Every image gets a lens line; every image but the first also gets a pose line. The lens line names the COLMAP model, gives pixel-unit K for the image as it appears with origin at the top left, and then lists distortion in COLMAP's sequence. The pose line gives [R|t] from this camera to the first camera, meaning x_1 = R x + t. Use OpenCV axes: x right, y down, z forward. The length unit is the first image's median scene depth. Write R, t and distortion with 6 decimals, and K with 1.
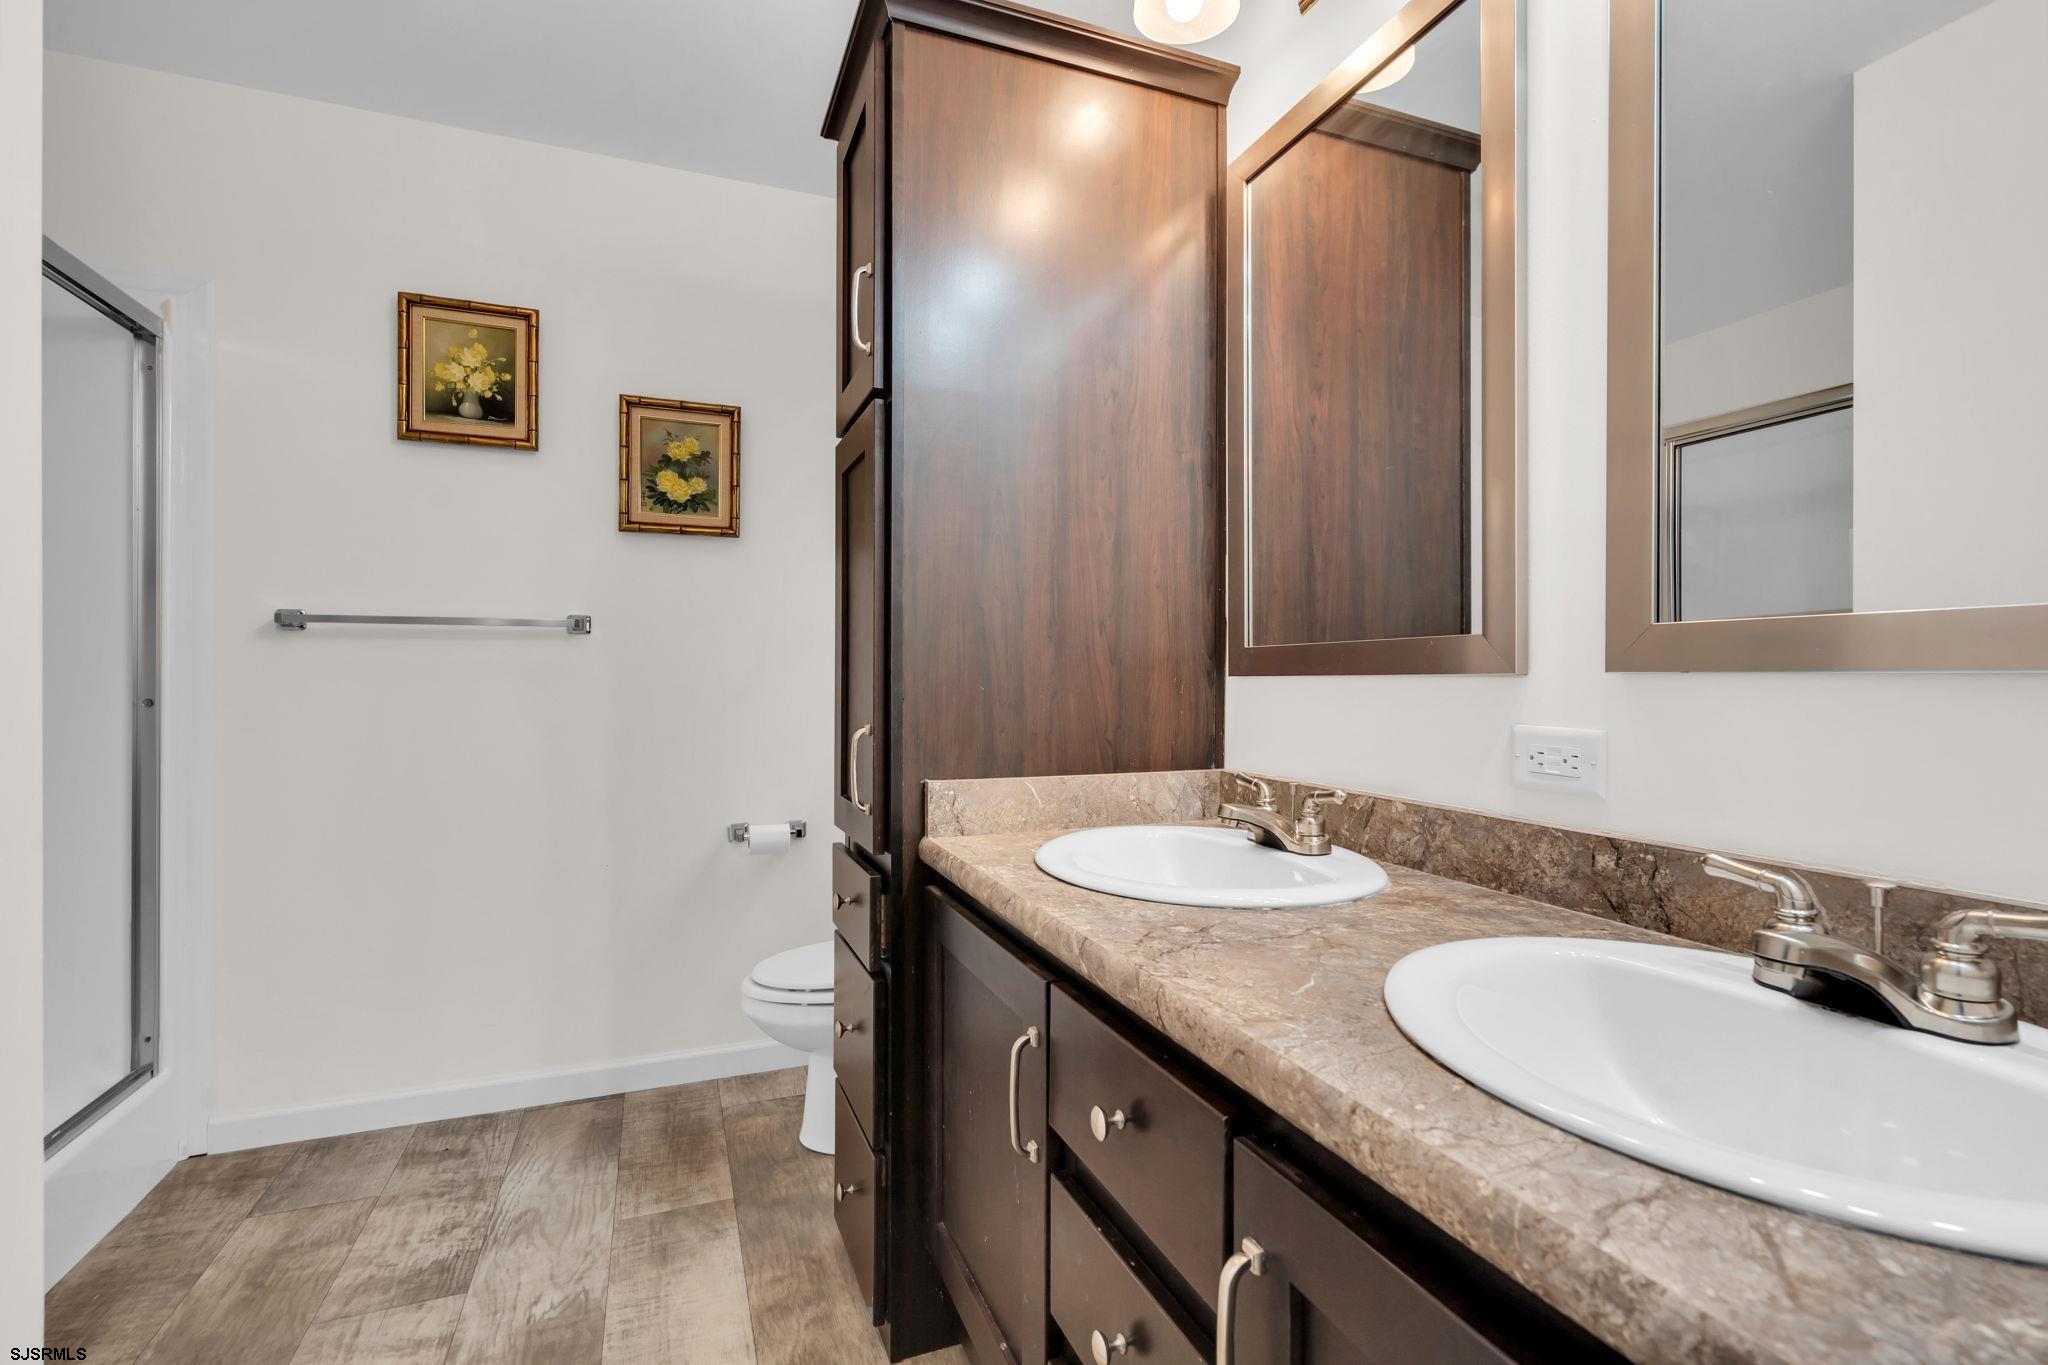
lens RADIAL K [[937.3, 0, 1024.0], [0, 937.3, 682.5], [0, 0, 1]] dist [0.002966, 0.000488]
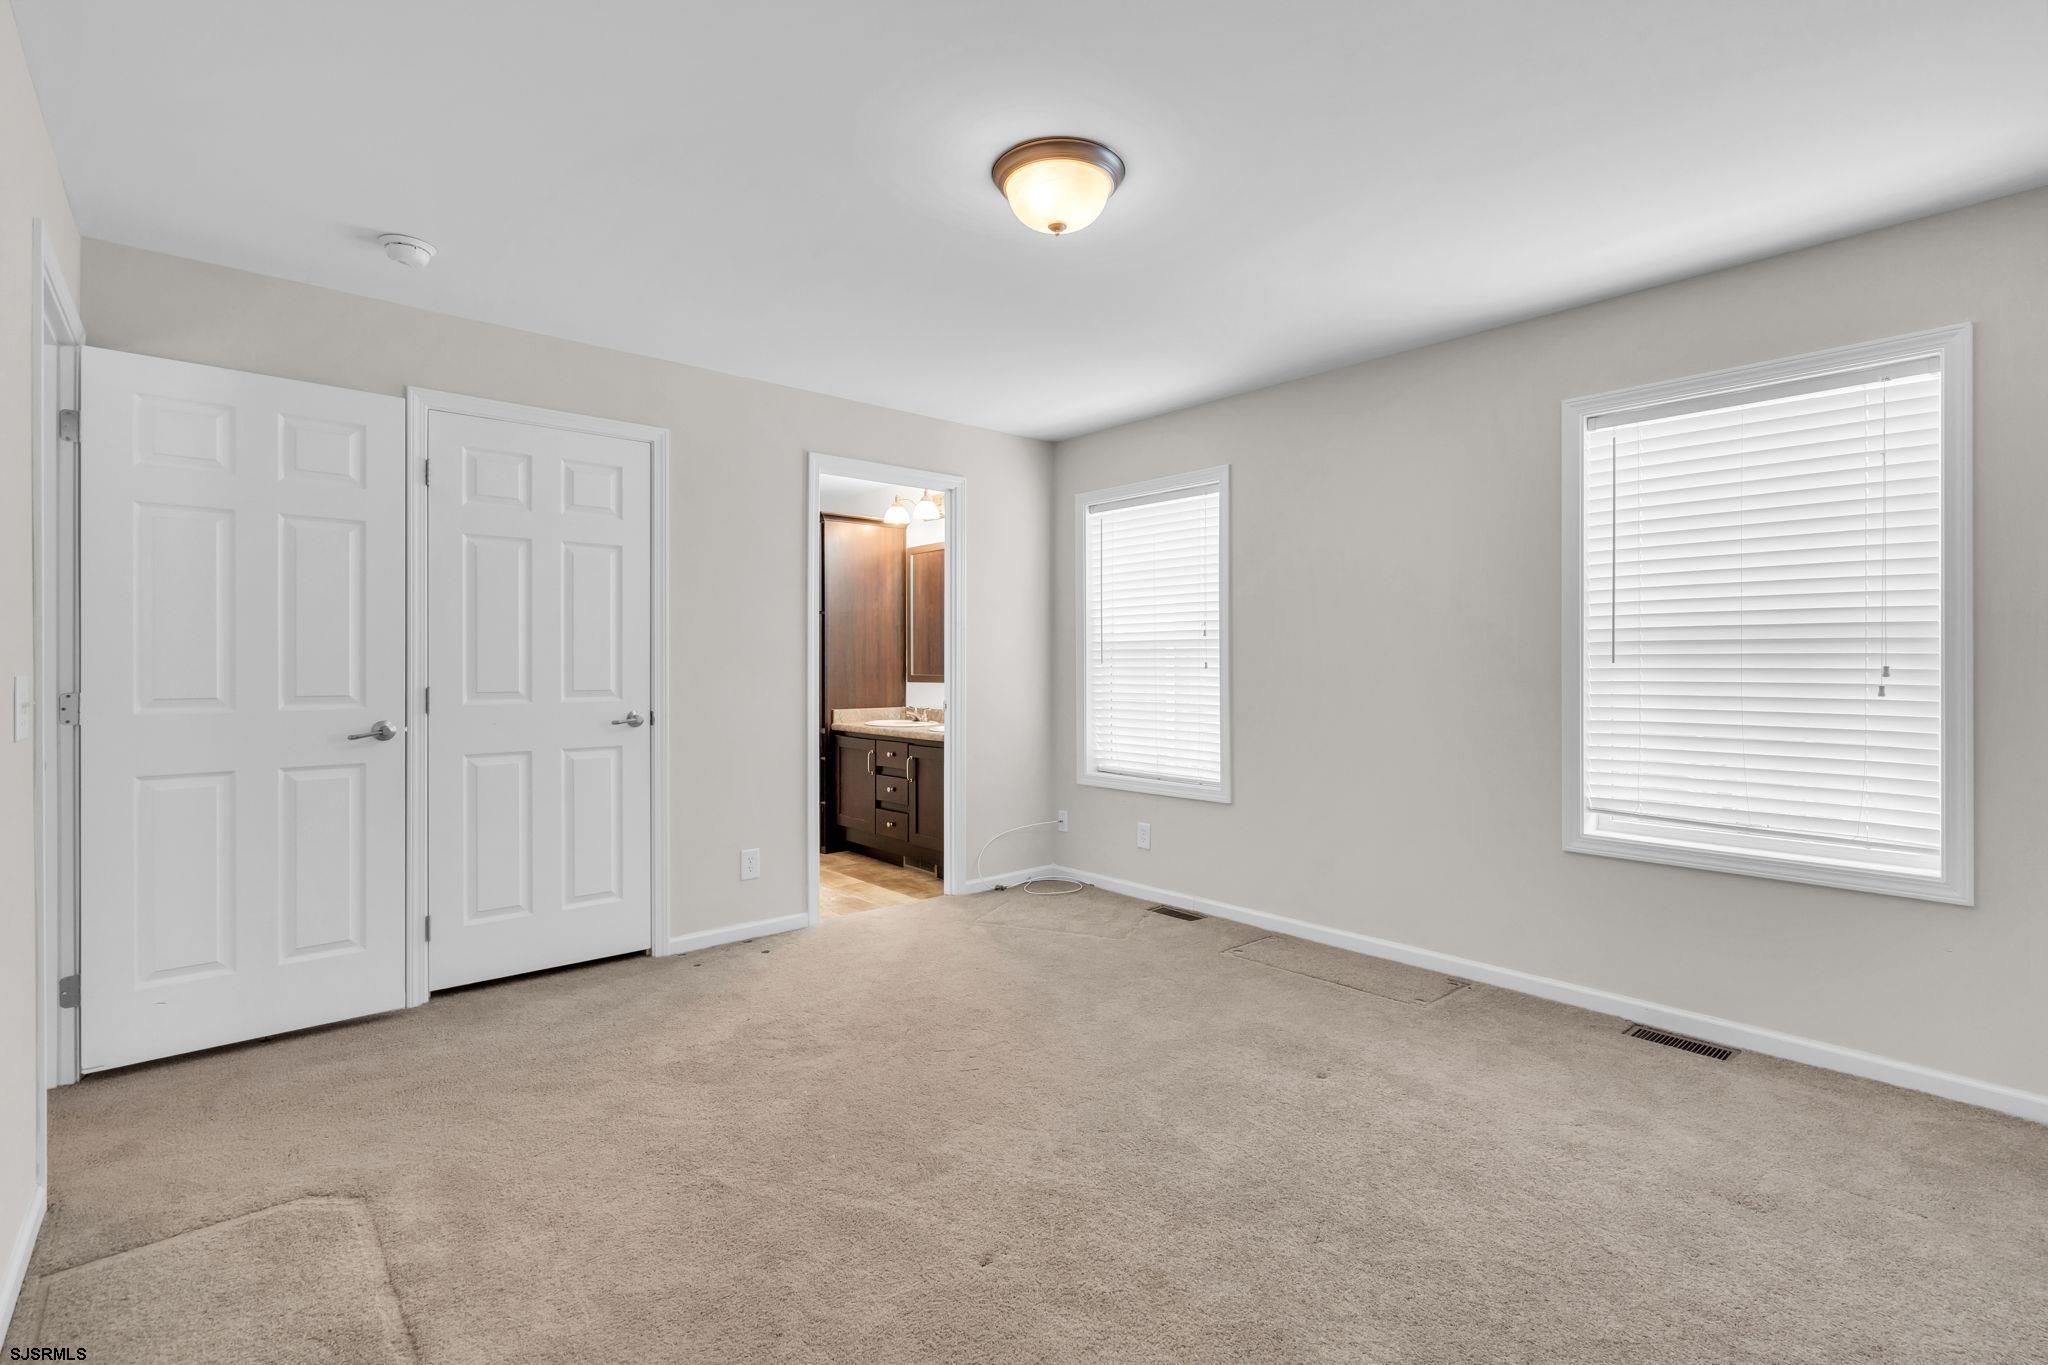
lens RADIAL K [[937.3, 0, 1024.0], [0, 937.3, 682.5], [0, 0, 1]] dist [0.002966, 0.000488]
pose [[0.939915, -0.001414, 0.341404, -0.634773], [-0.004247, 0.999866, 0.015835, -0.068884], [-0.341381, -0.016333, 0.939783, -2.736924]]
